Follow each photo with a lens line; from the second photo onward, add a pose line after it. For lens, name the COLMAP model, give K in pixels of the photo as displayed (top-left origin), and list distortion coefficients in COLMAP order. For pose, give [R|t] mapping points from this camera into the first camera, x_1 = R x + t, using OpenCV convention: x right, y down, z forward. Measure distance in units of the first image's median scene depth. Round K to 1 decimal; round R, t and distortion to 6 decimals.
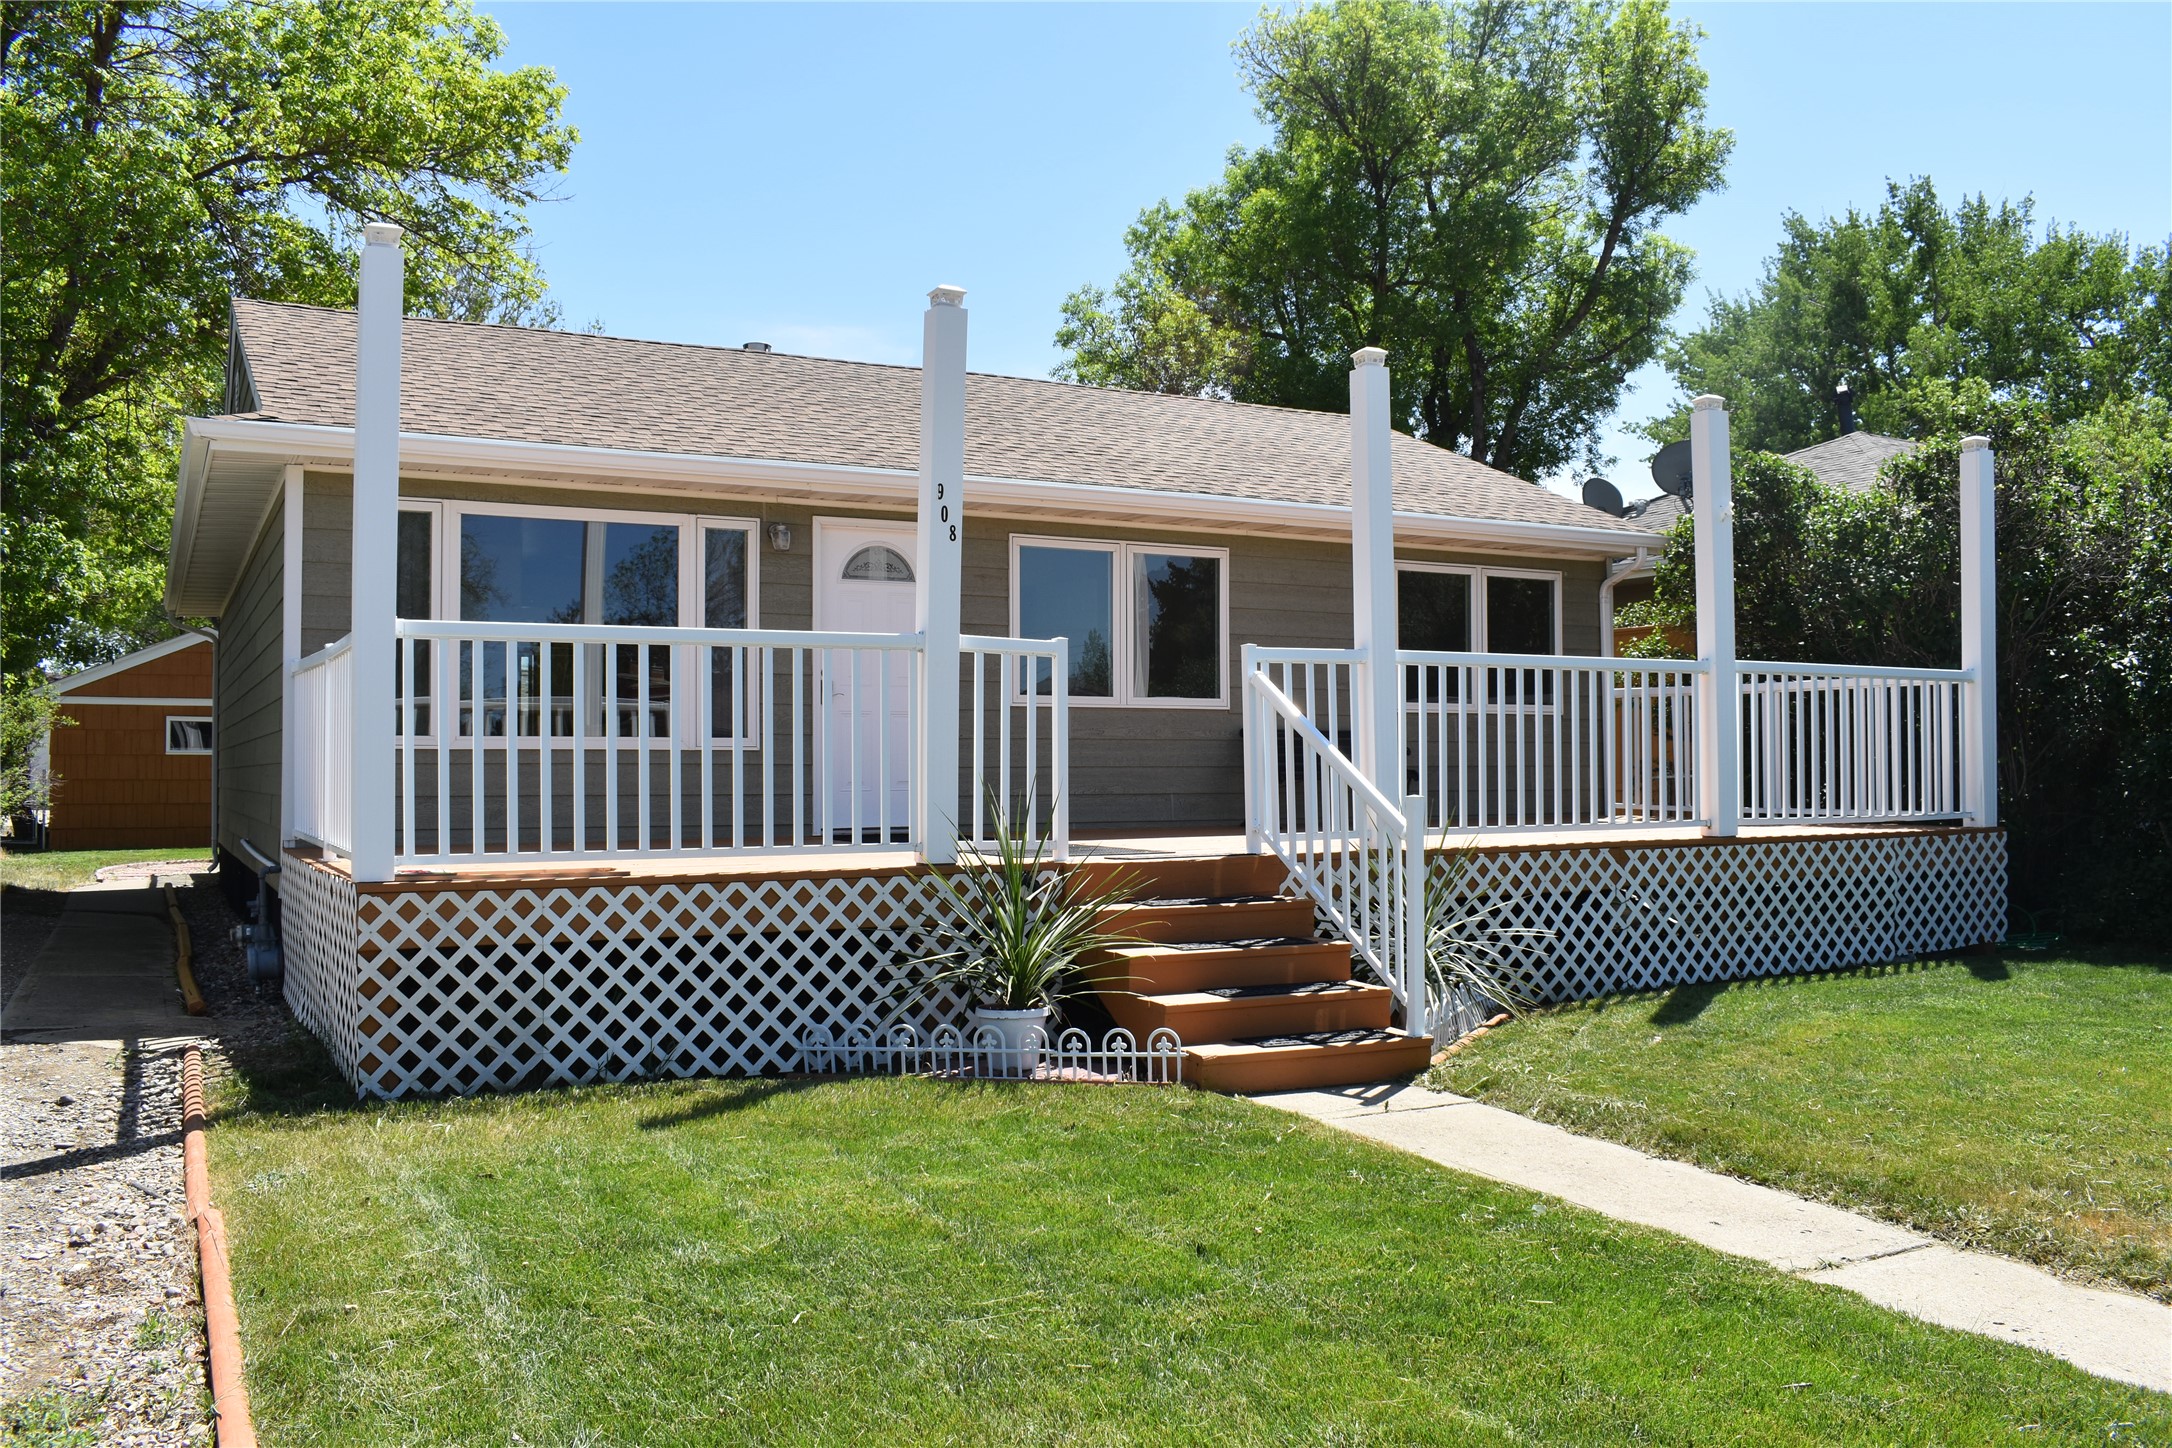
lens RADIAL K [[1871.0, 0, 1071.2], [0, 1871.0, 778.7], [0, 0, 1]] dist [-0.093668, 0.011194]
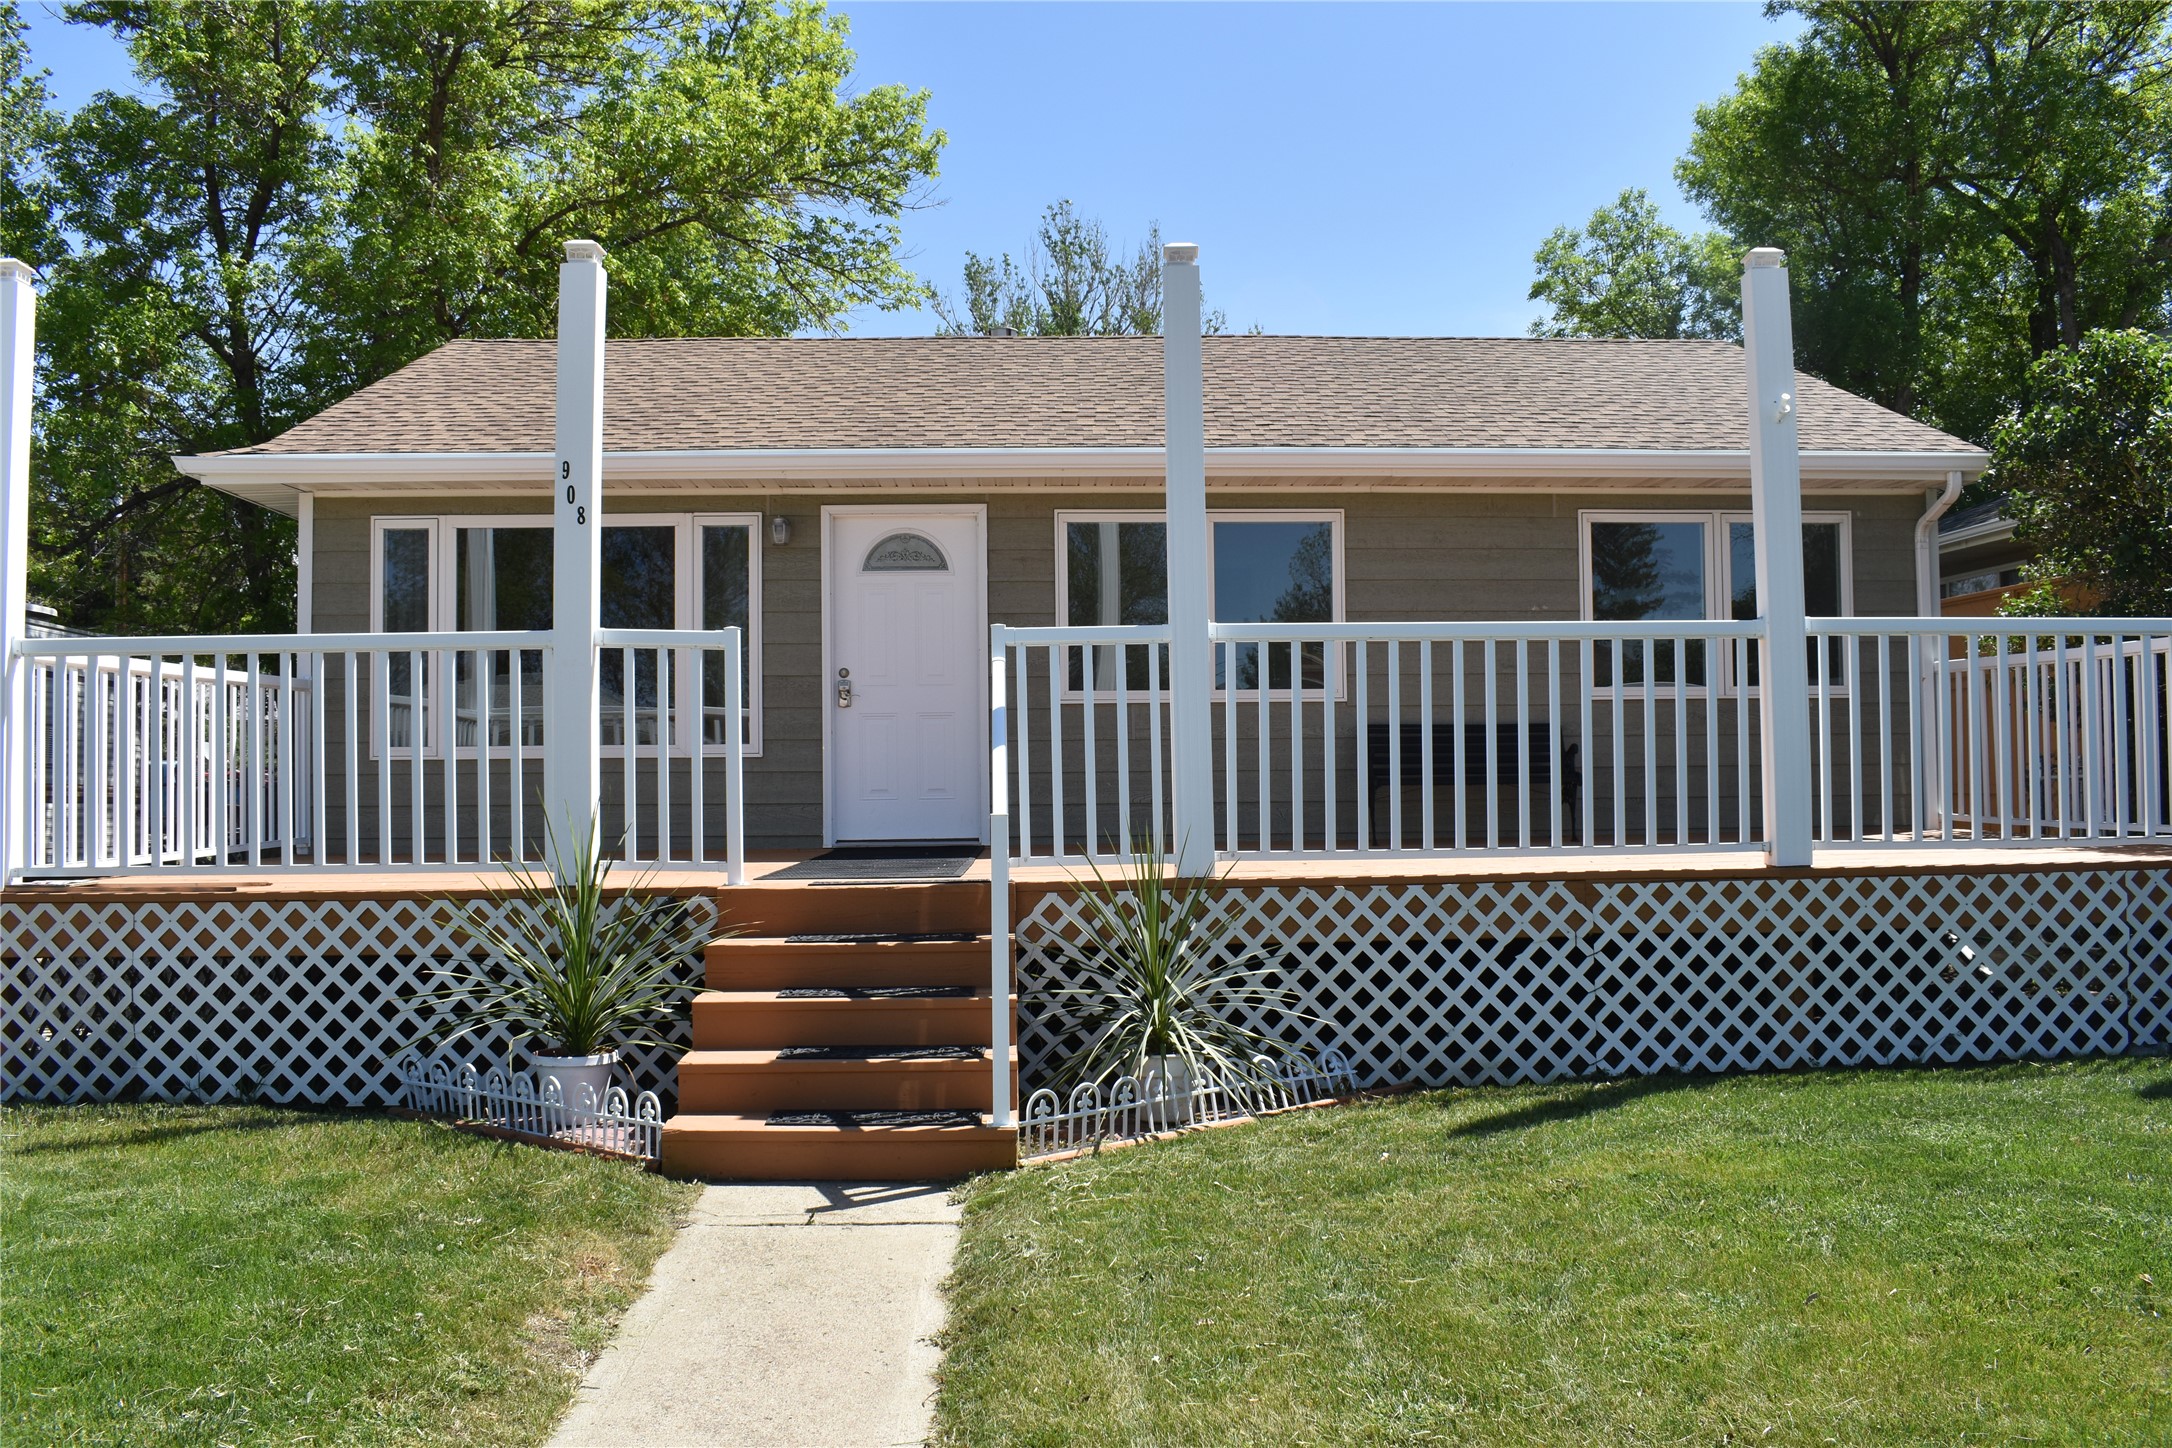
lens RADIAL K [[1871.0, 0, 1085.8], [0, 1871.0, 729.8], [0, 0, 1]] dist [-0.093668, 0.011194]
pose [[0.895010, -0.015991, -0.445760, 0.431179], [0.004649, 0.999637, -0.026527, -0.003523], [0.446022, 0.021670, 0.894760, 0.246767]]
